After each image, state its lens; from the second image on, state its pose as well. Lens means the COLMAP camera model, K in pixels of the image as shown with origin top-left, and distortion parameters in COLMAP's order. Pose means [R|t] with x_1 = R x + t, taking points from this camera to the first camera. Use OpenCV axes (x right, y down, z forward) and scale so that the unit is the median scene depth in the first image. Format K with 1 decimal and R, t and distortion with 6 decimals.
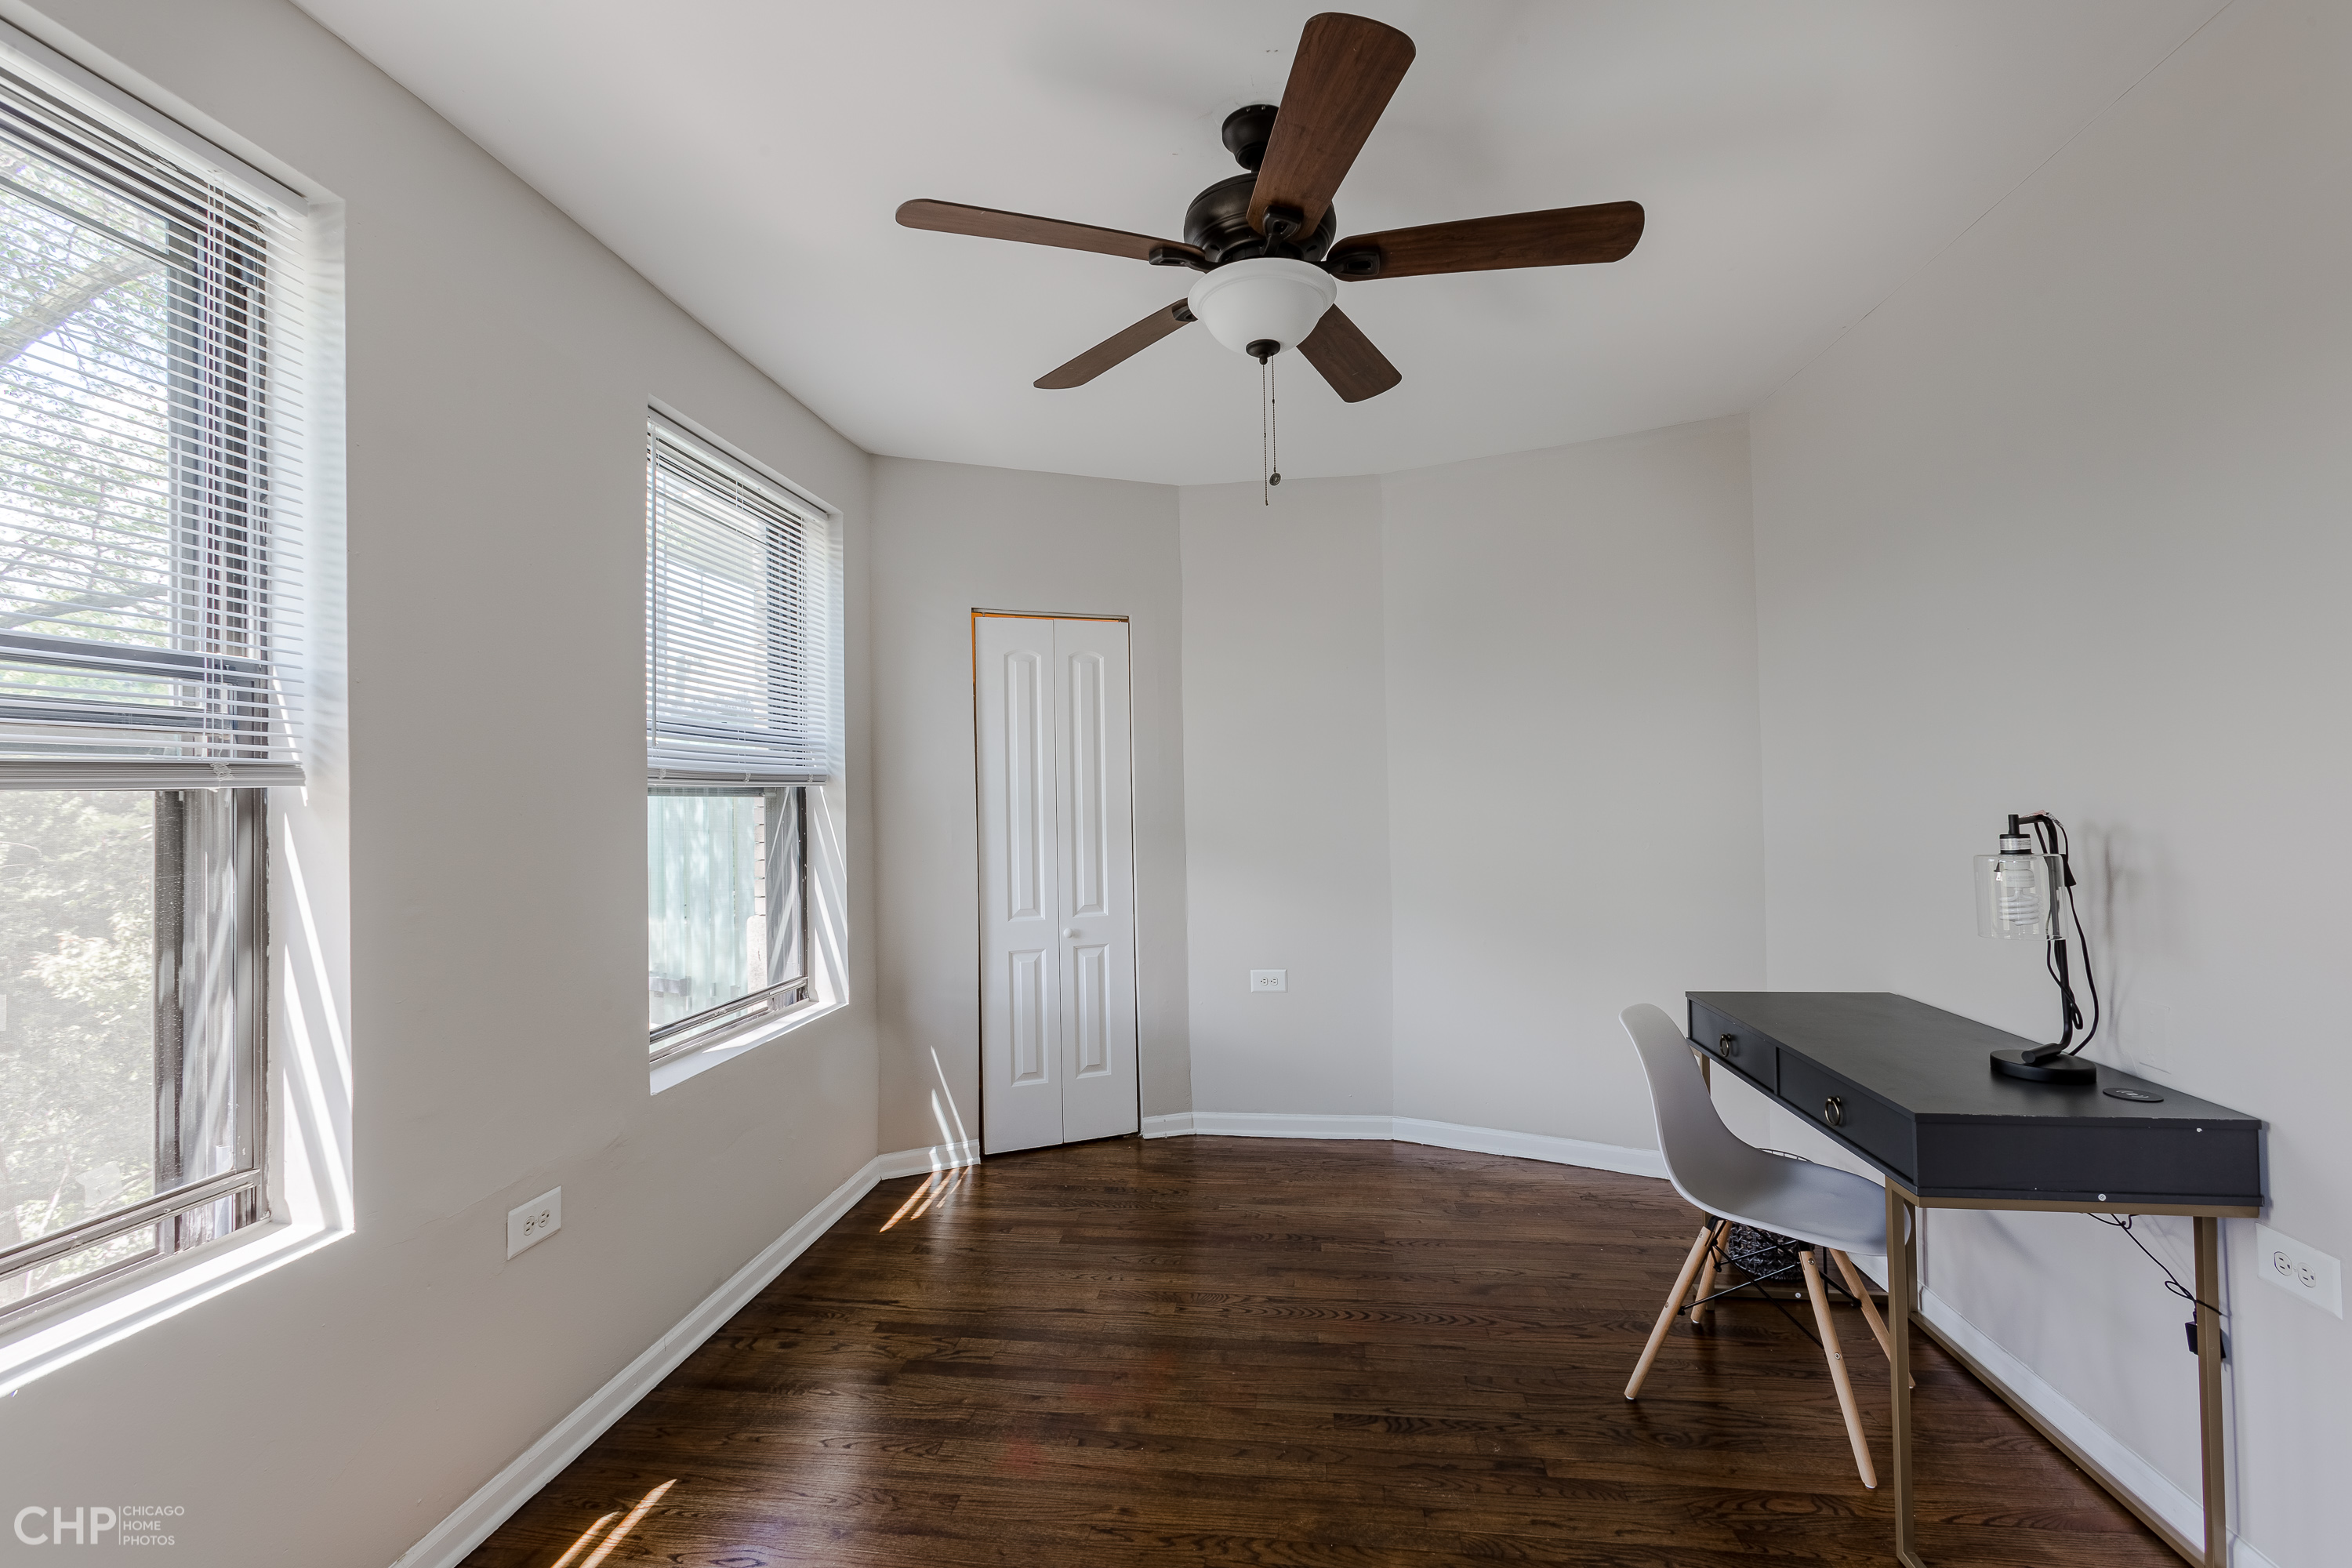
lens RADIAL K [[1058.6, 0, 1176.0], [0, 1058.6, 784.0], [0, 0, 1]] dist [0.000867, 0.000243]
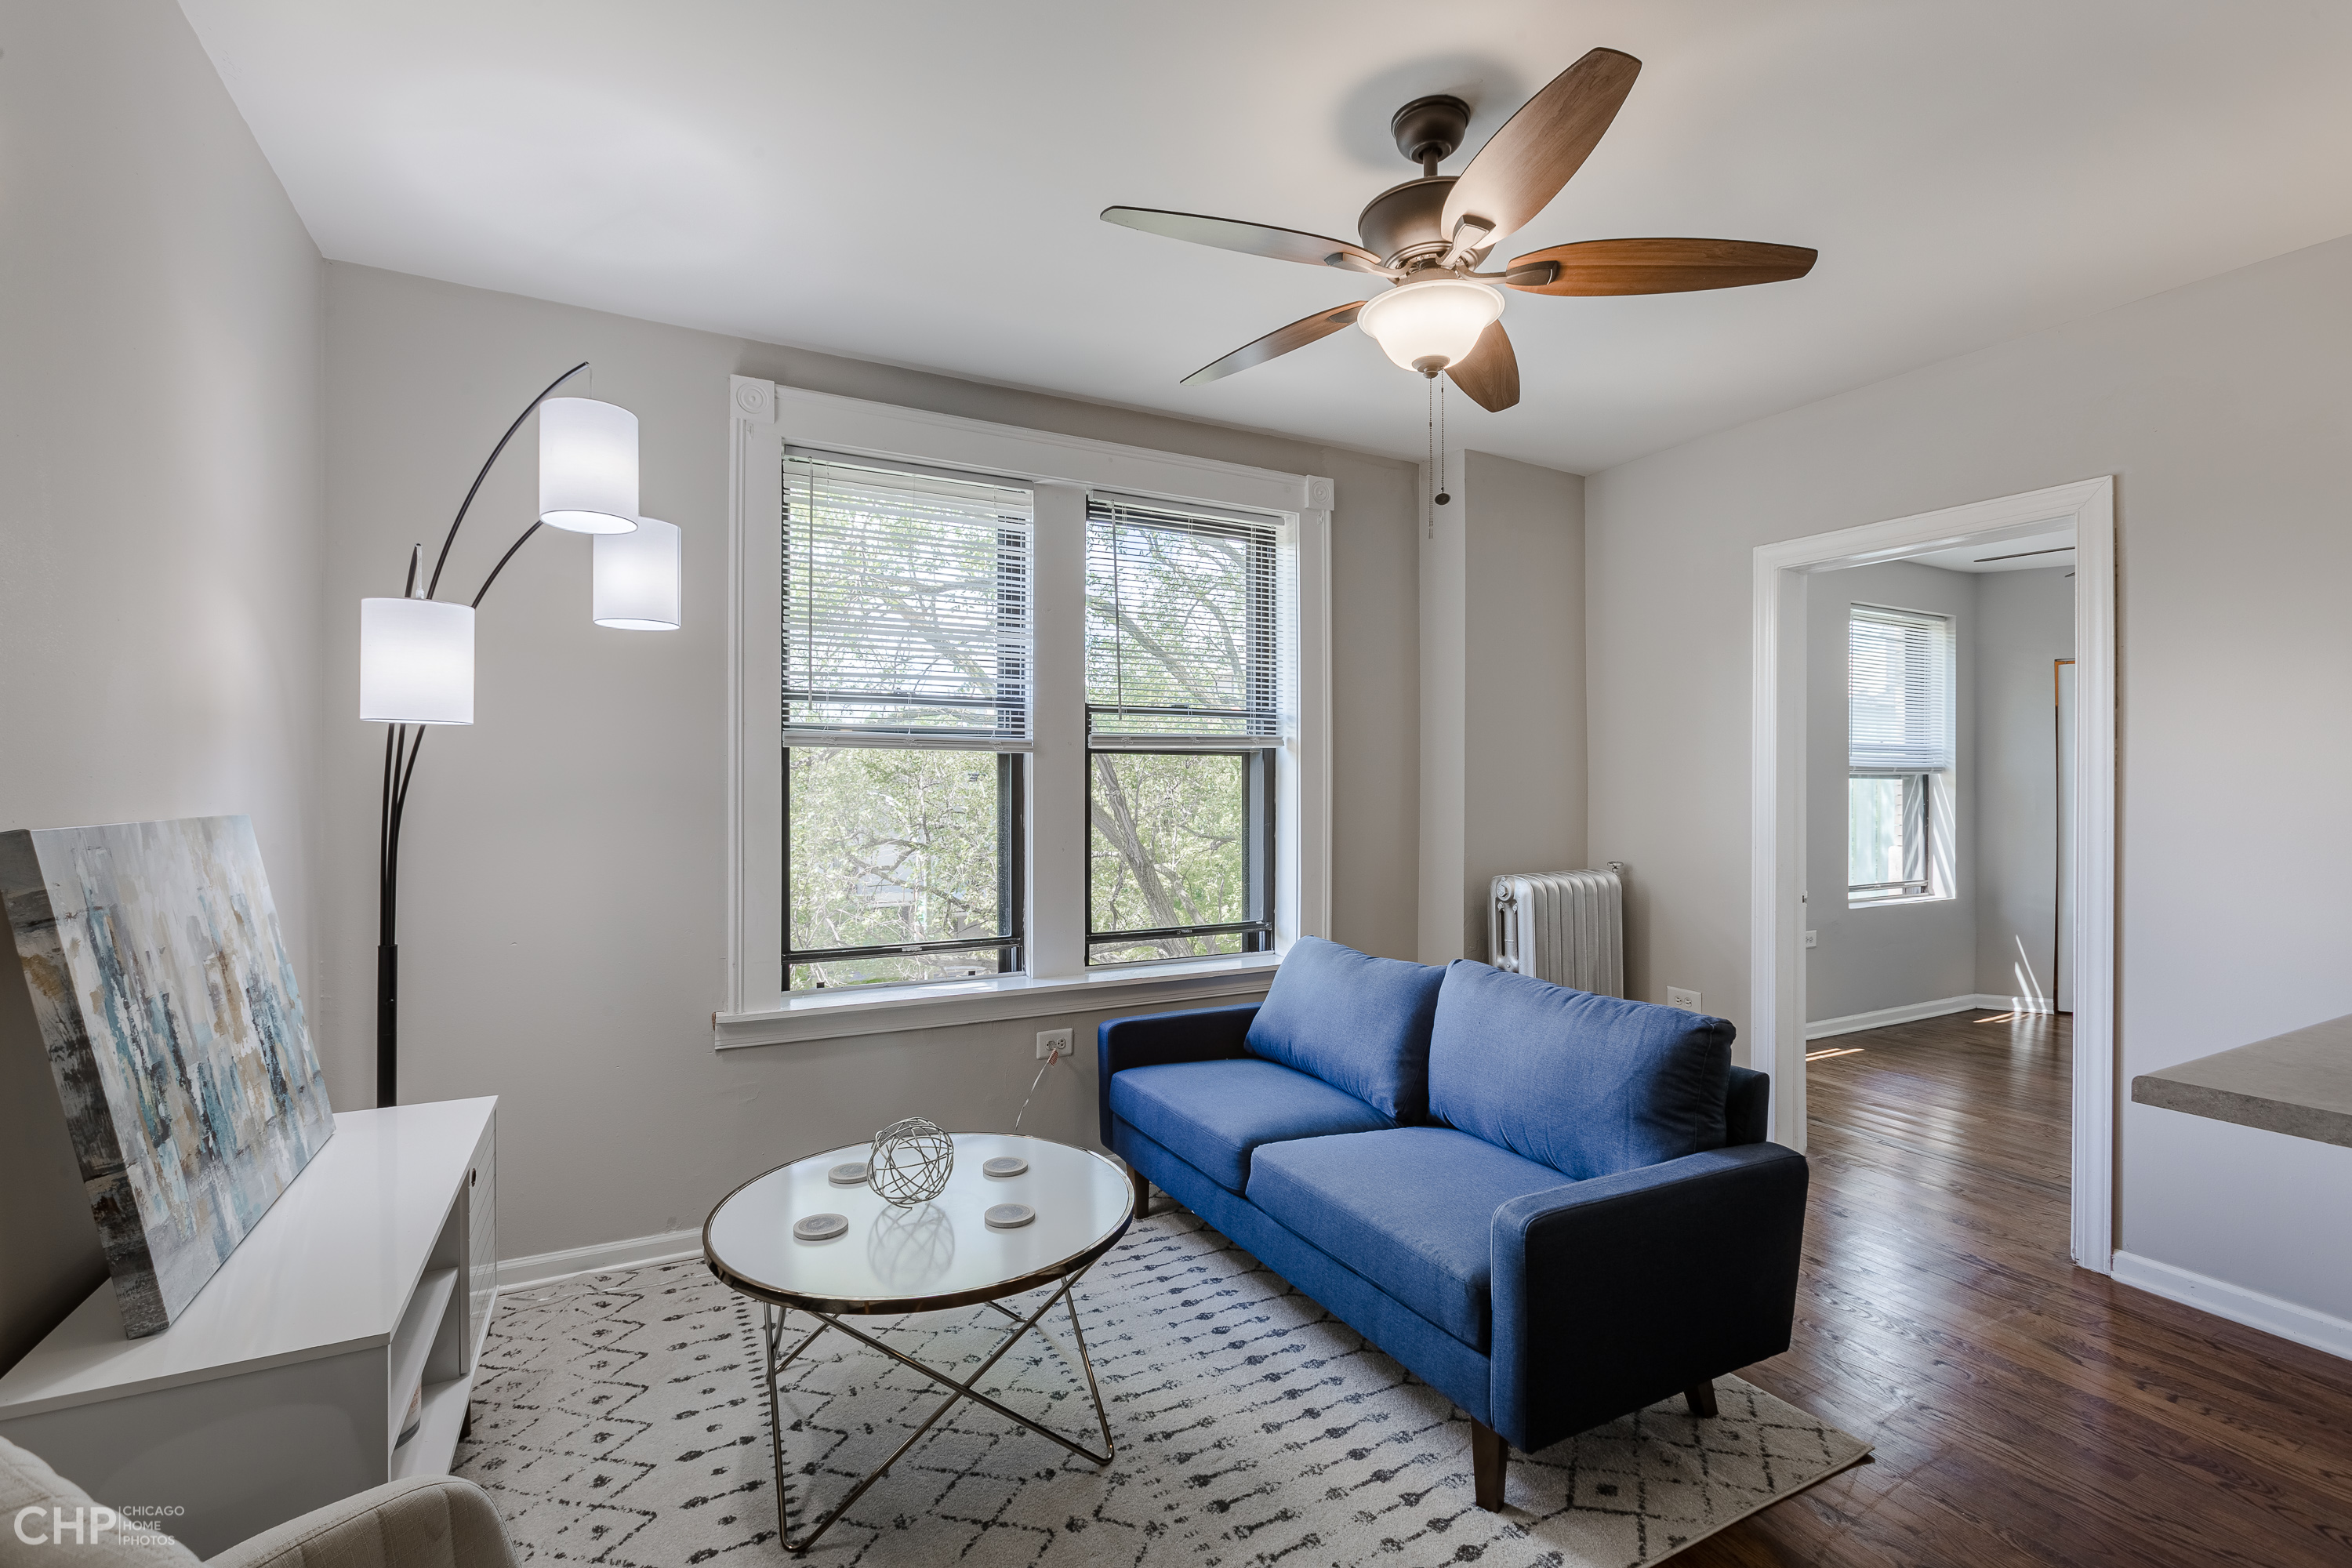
lens RADIAL K [[1058.6, 0, 1176.0], [0, 1058.6, 784.0], [0, 0, 1]] dist [0.000867, 0.000243]
pose [[0.576342, 0.018854, -0.816991, 0.366914], [-0.006096, 0.999805, 0.018772, -0.006338], [0.817186, -0.005839, 0.576345, -1.035355]]
